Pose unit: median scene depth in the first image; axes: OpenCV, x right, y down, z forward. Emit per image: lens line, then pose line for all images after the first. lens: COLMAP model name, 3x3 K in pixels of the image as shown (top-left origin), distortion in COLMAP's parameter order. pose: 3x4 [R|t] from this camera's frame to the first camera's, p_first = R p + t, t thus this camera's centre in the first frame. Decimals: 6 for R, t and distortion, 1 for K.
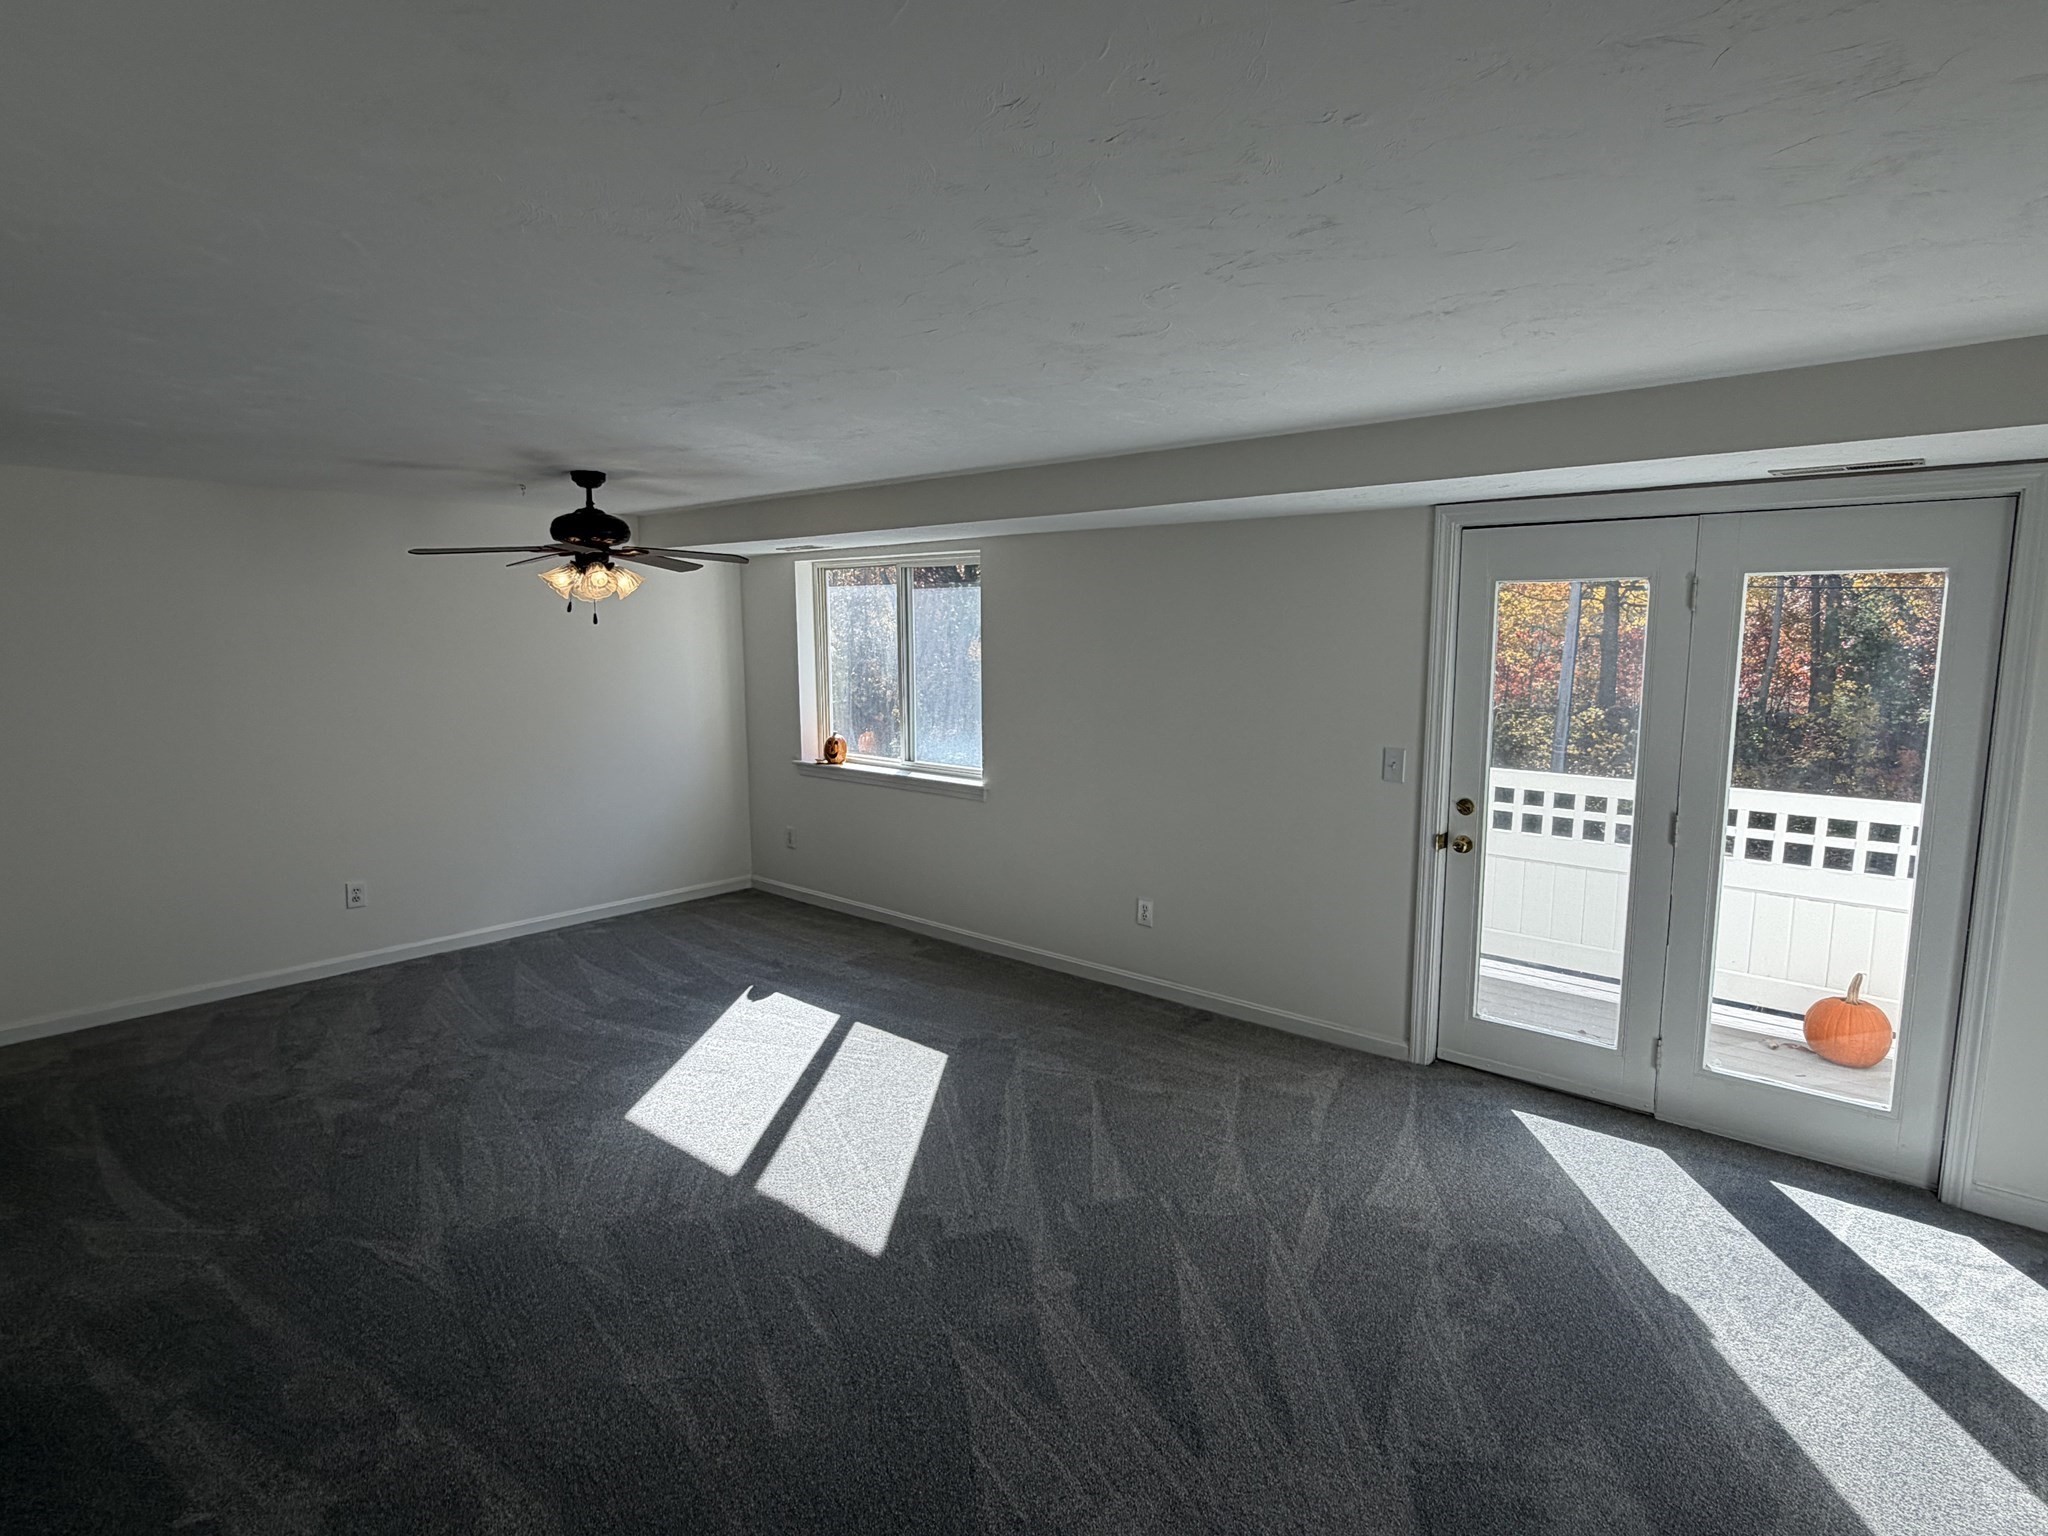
lens RADIAL K [[1087.9, 0, 1026.6], [0, 1087.9, 768.2], [0, 0, 1]] dist [0.001254, -0.000855]
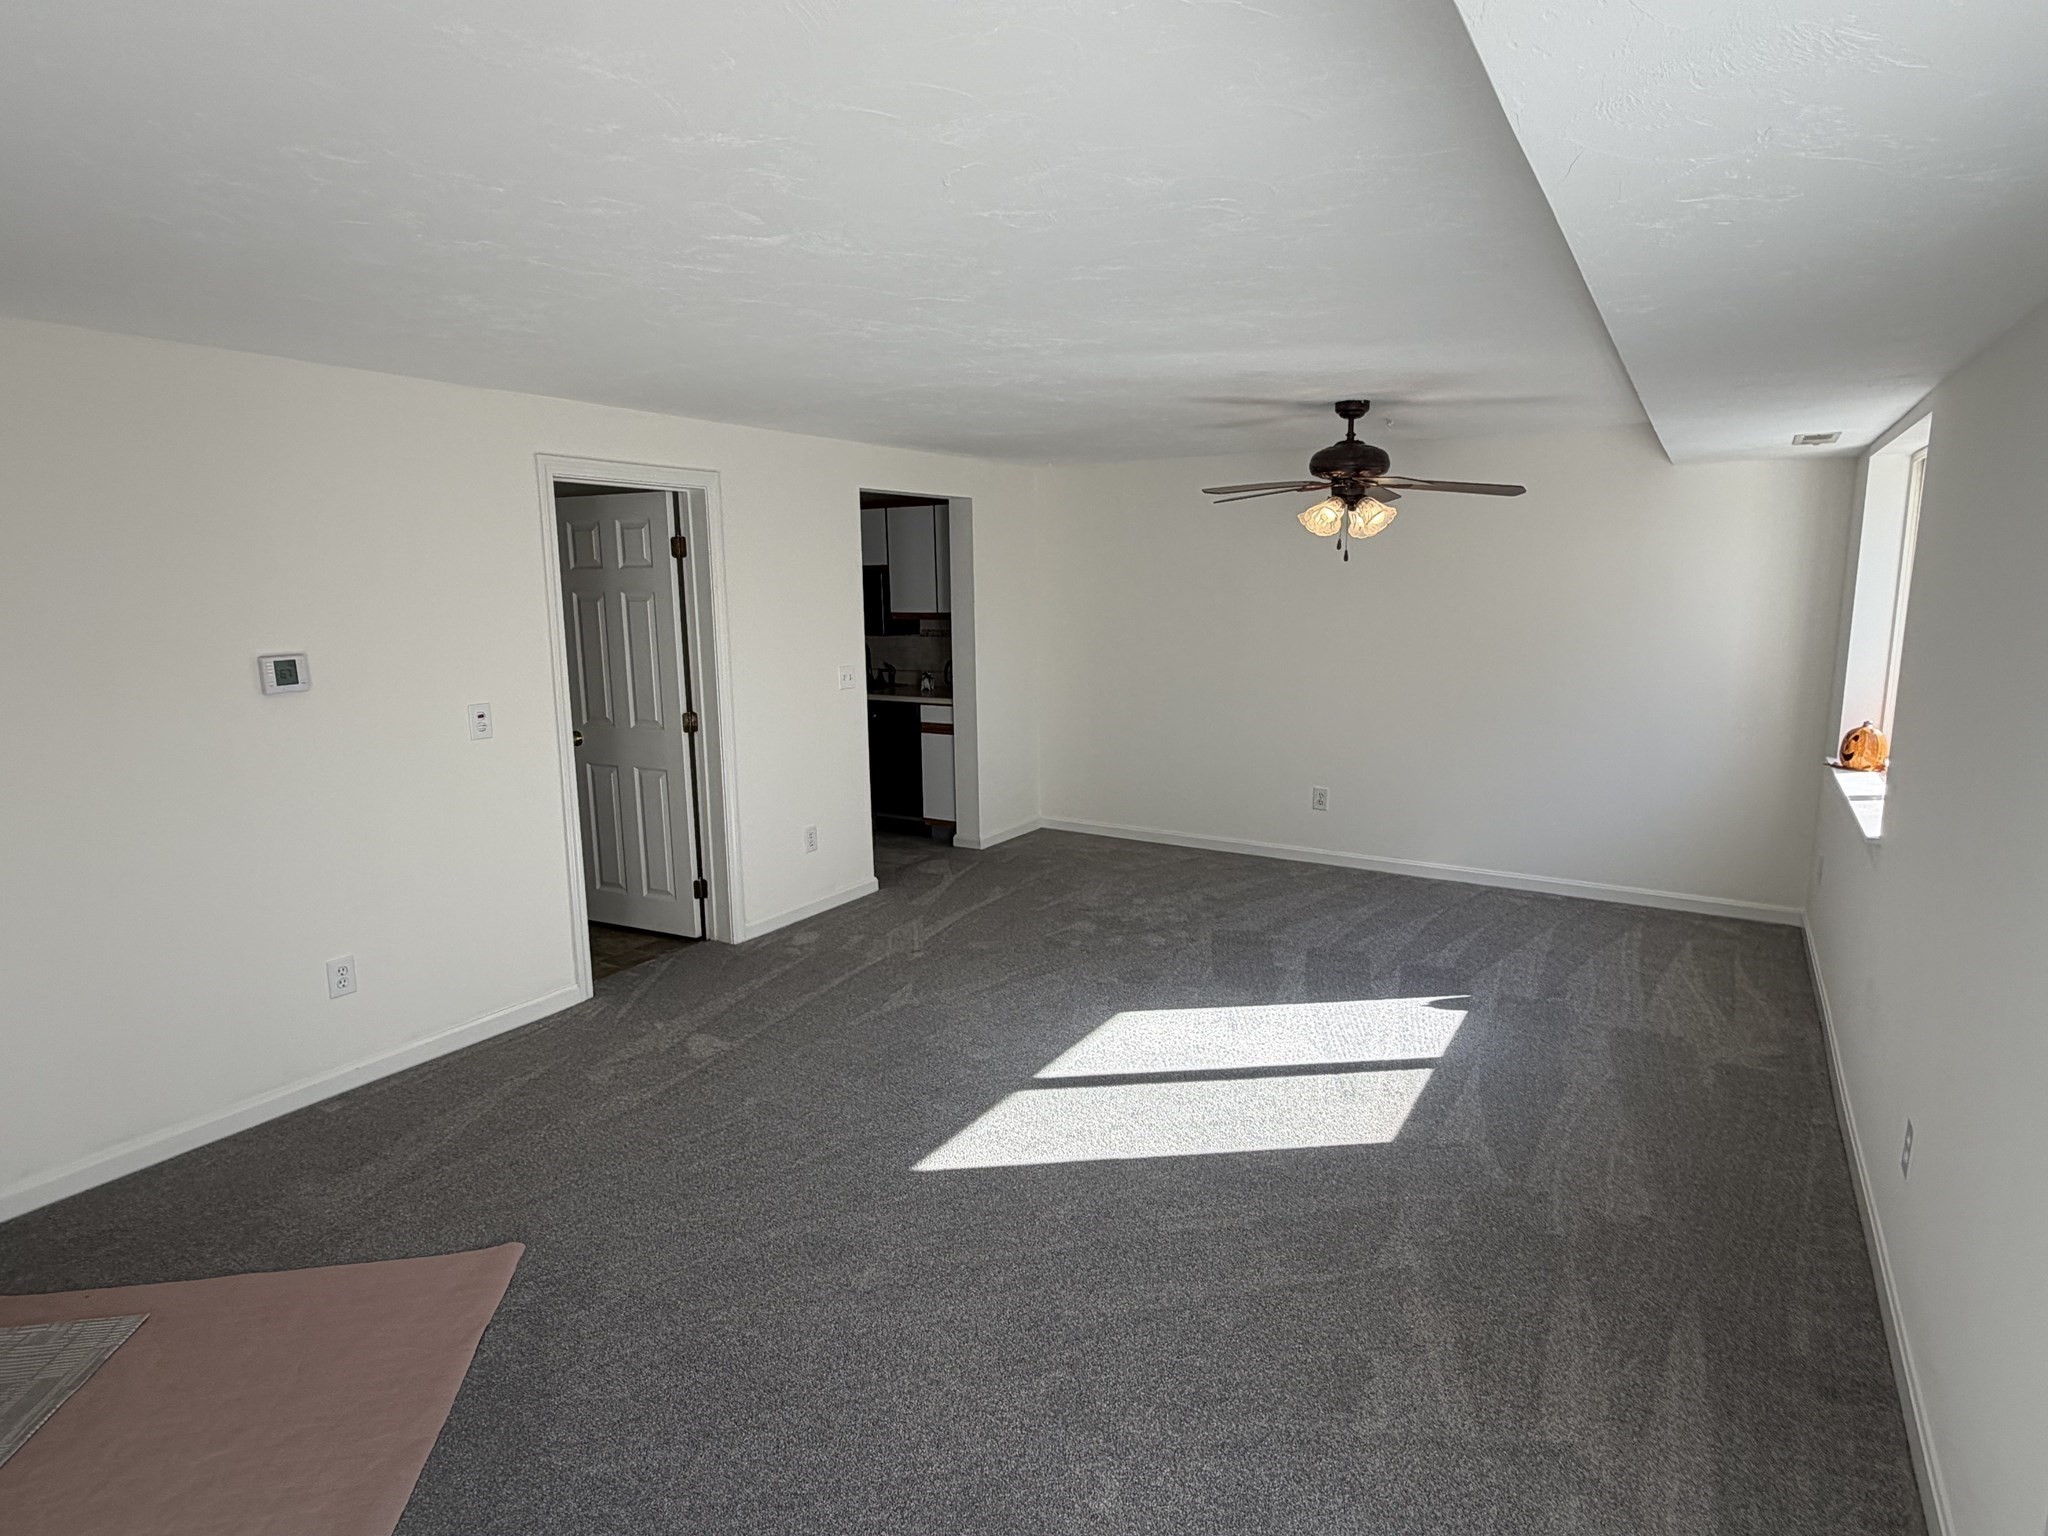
lens RADIAL K [[1087.9, 0, 1029.3], [0, 1087.9, 765.9], [0, 0, 1]] dist [0.001254, -0.000855]
pose [[0.171939, 0.171749, -0.970020, 0.510001], [-0.118656, 0.981126, 0.152683, -0.065990], [0.977935, 0.088847, 0.189073, 0.537415]]
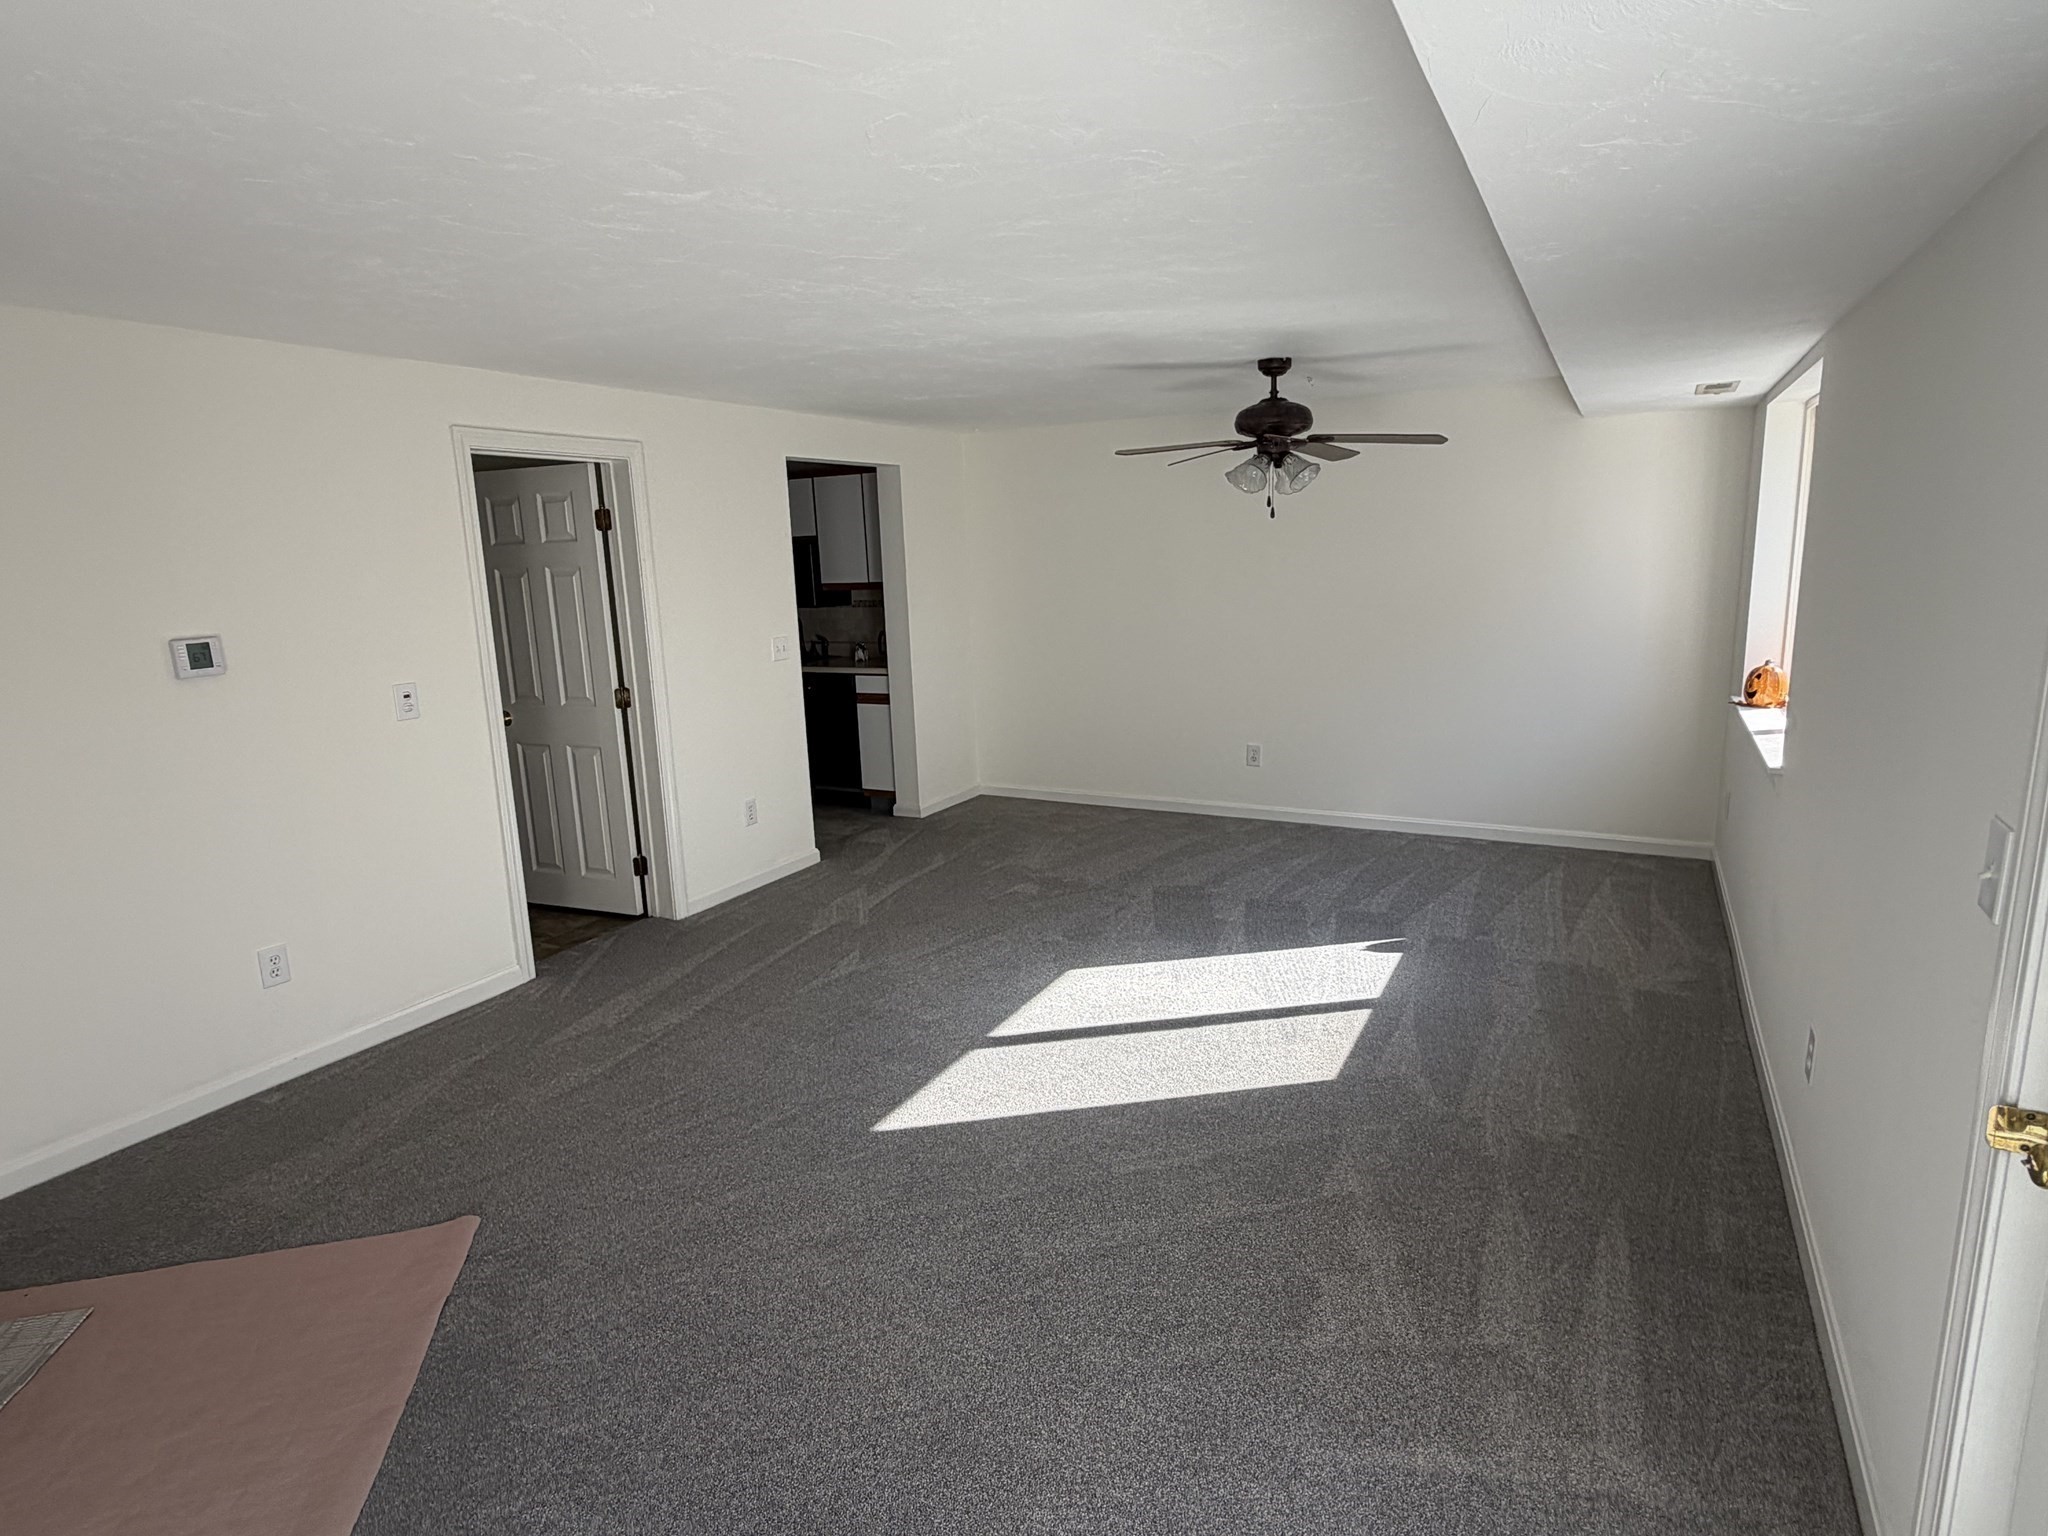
lens RADIAL K [[1087.9, 0, 1022.1], [0, 1087.9, 766.8], [0, 0, 1]] dist [0.001254, -0.000855]
pose [[0.229038, 0.189108, -0.954872, 0.518175], [-0.093509, 0.980685, 0.171791, -0.057635], [0.968916, 0.049943, 0.242297, 0.532920]]
